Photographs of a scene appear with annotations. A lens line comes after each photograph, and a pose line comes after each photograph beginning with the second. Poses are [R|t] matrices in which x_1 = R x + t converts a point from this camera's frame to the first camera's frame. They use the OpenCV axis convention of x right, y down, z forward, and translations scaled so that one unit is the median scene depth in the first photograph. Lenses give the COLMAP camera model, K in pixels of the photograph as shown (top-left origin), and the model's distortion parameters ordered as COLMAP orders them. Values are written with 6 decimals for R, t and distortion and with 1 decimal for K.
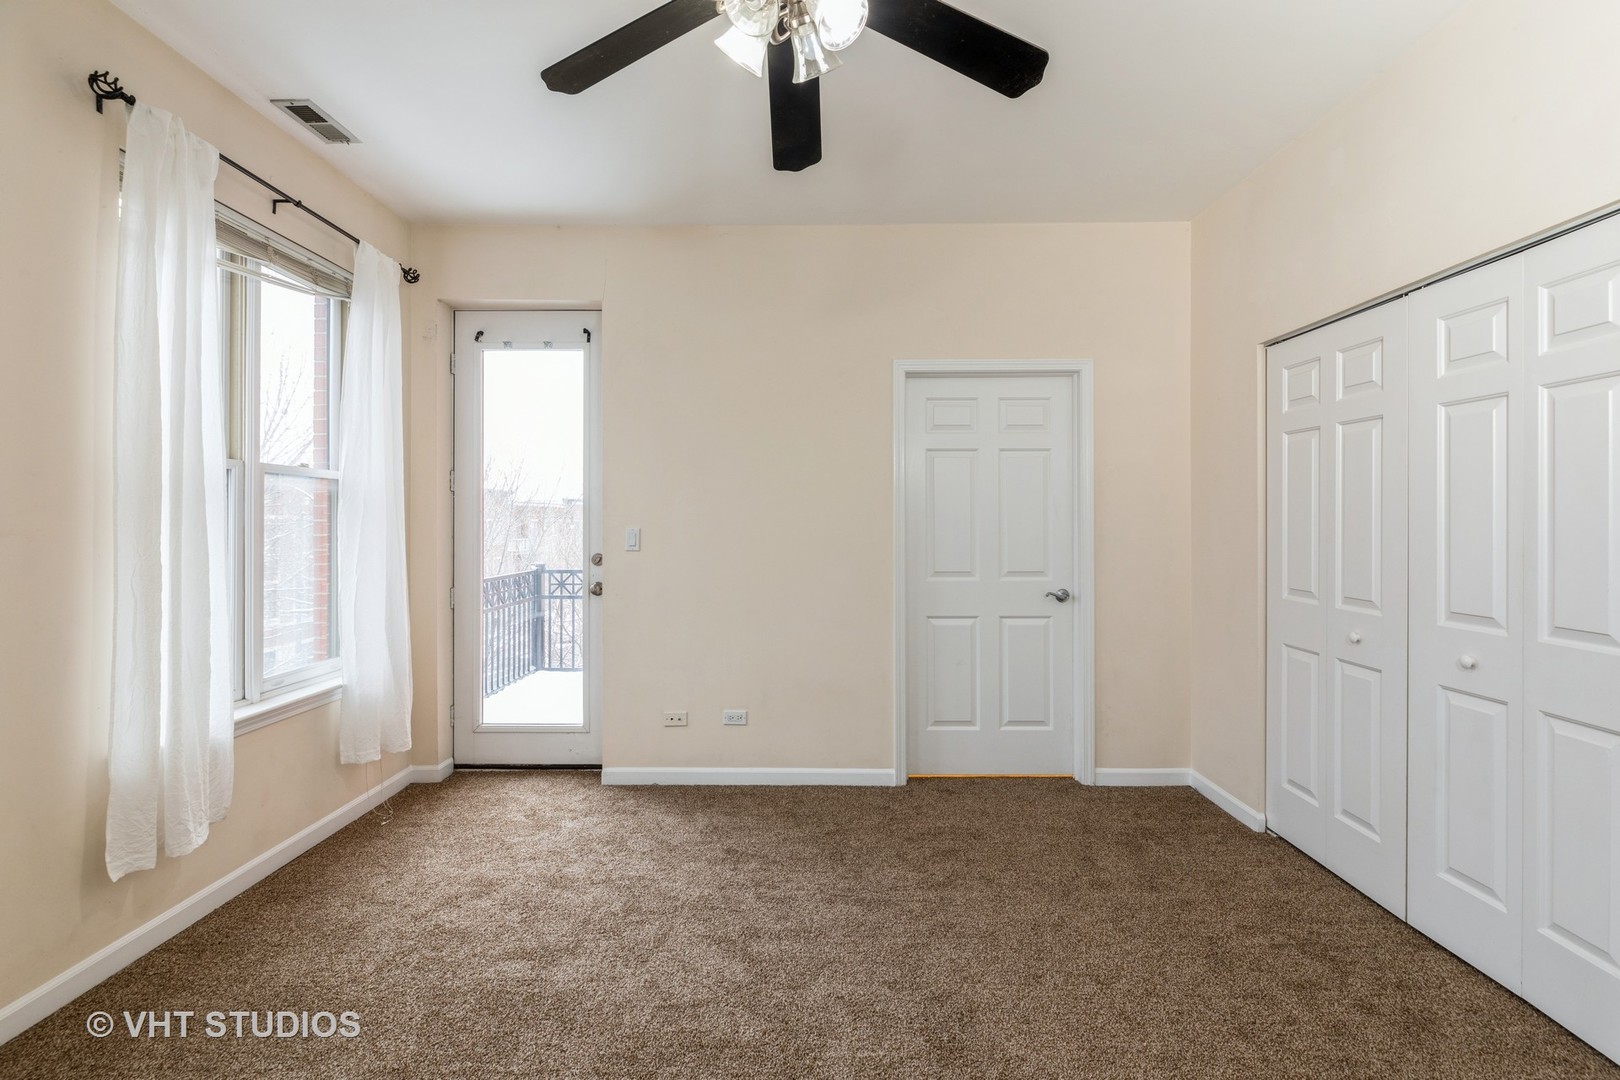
lens RADIAL K [[754.7, 0, 810.5], [0, 754.7, 522.4], [0, 0, 1]] dist [-0.004402, 0.002484]
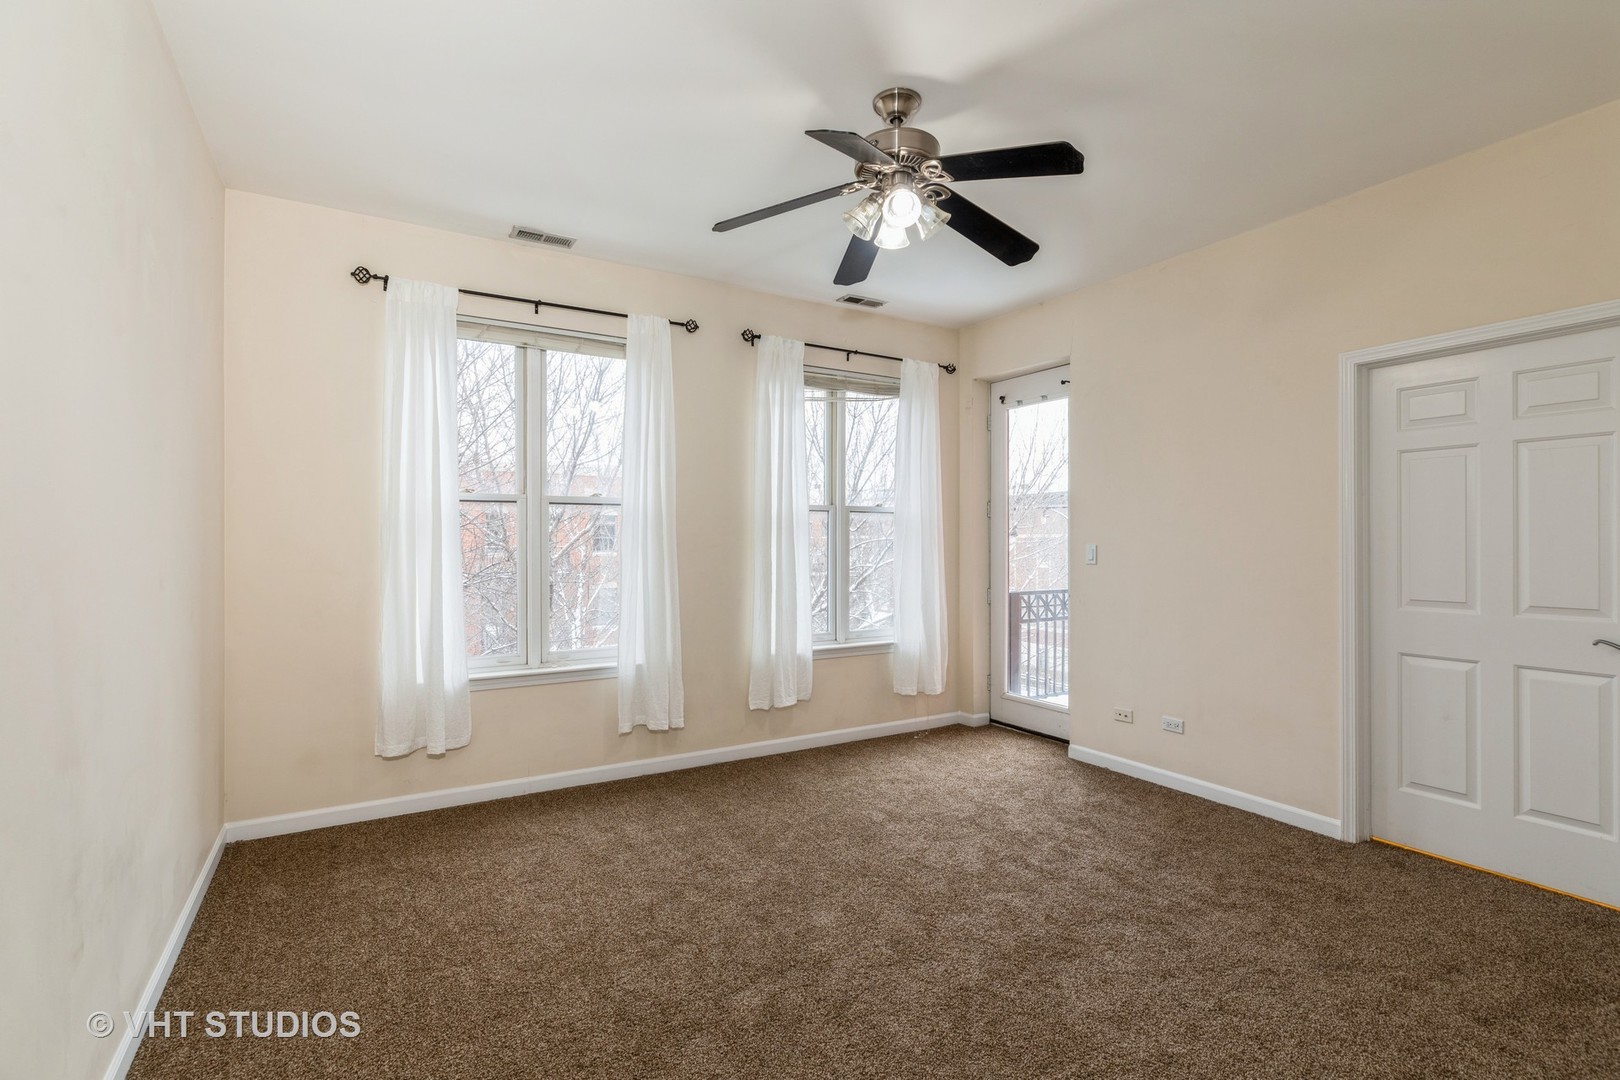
lens RADIAL K [[754.7, 0, 813.0], [0, 754.7, 542.5], [0, 0, 1]] dist [-0.004402, 0.002484]
pose [[0.524408, 0.001330, -0.851466, 0.607884], [0.001595, 0.999995, 0.002544, 0.000373], [0.851465, -0.002692, 0.524404, 0.021780]]
